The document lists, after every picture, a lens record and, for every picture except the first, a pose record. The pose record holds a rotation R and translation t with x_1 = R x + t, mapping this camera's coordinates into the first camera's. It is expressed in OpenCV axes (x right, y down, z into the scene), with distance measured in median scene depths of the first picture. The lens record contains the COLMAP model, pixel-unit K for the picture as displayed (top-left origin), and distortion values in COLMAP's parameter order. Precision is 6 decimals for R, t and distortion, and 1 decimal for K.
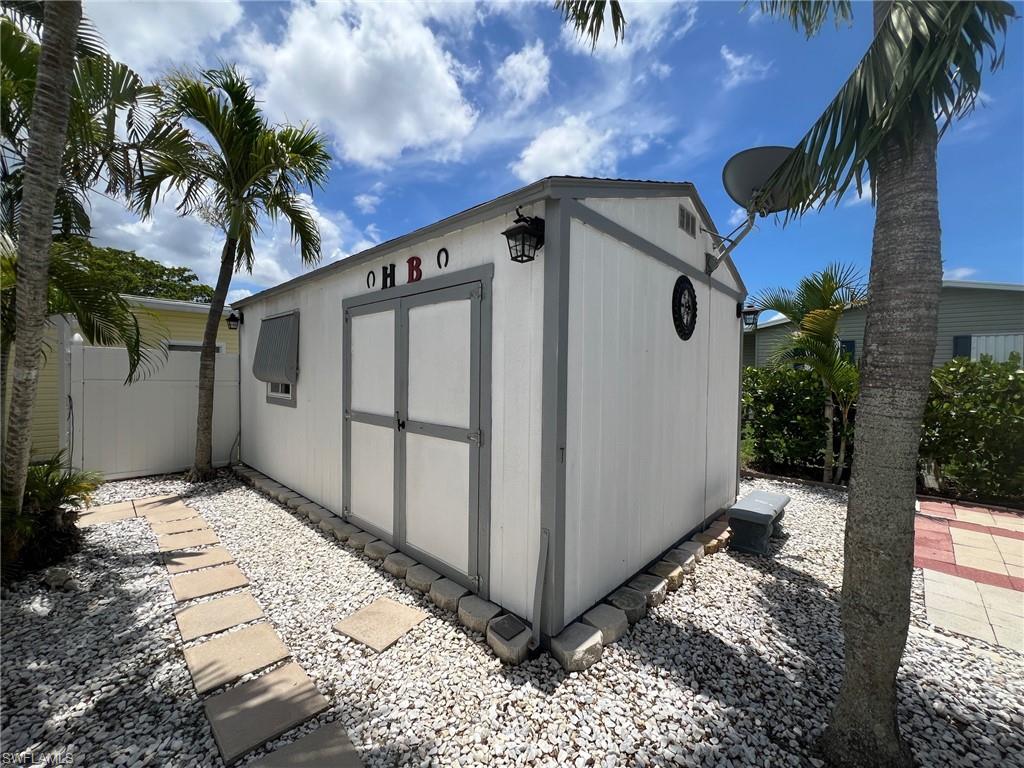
lens RADIAL K [[404.8, 0, 512.0], [0, 404.8, 384.0], [0, 0, 1]] dist [0.000576, 0.000028]
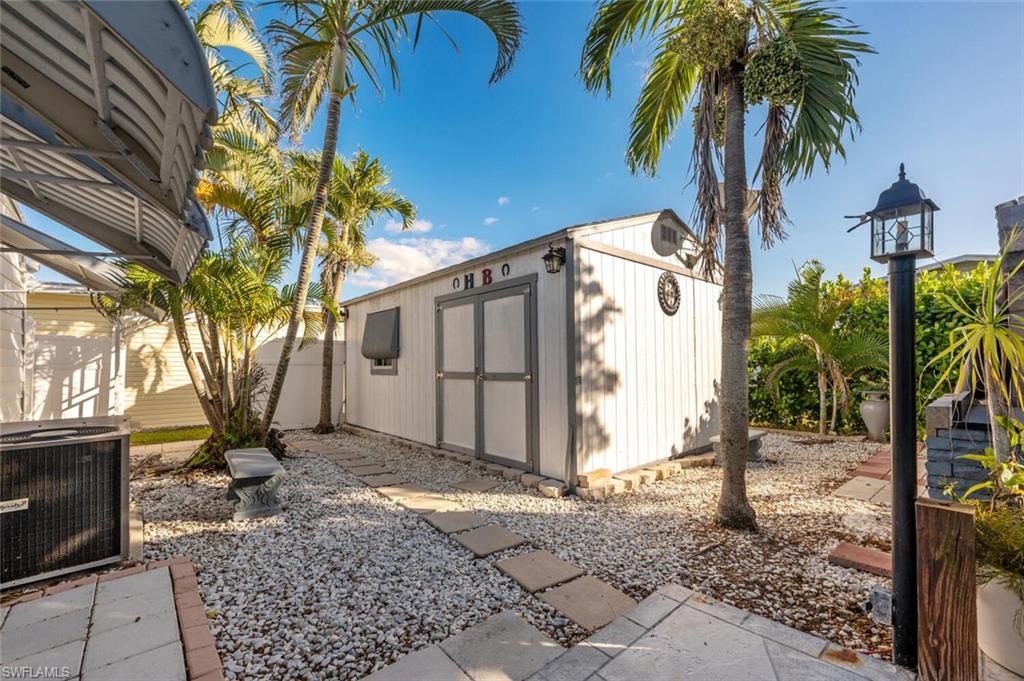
lens RADIAL K [[416.6, 0, 512.0], [0, 416.6, 340.5], [0, 0, 1]] dist [-0.000070, -0.000001]
pose [[0.993935, -0.028642, -0.106170, 0.022175], [0.019581, 0.996152, -0.085425, 0.106274], [0.108208, 0.082828, 0.990672, -0.585164]]
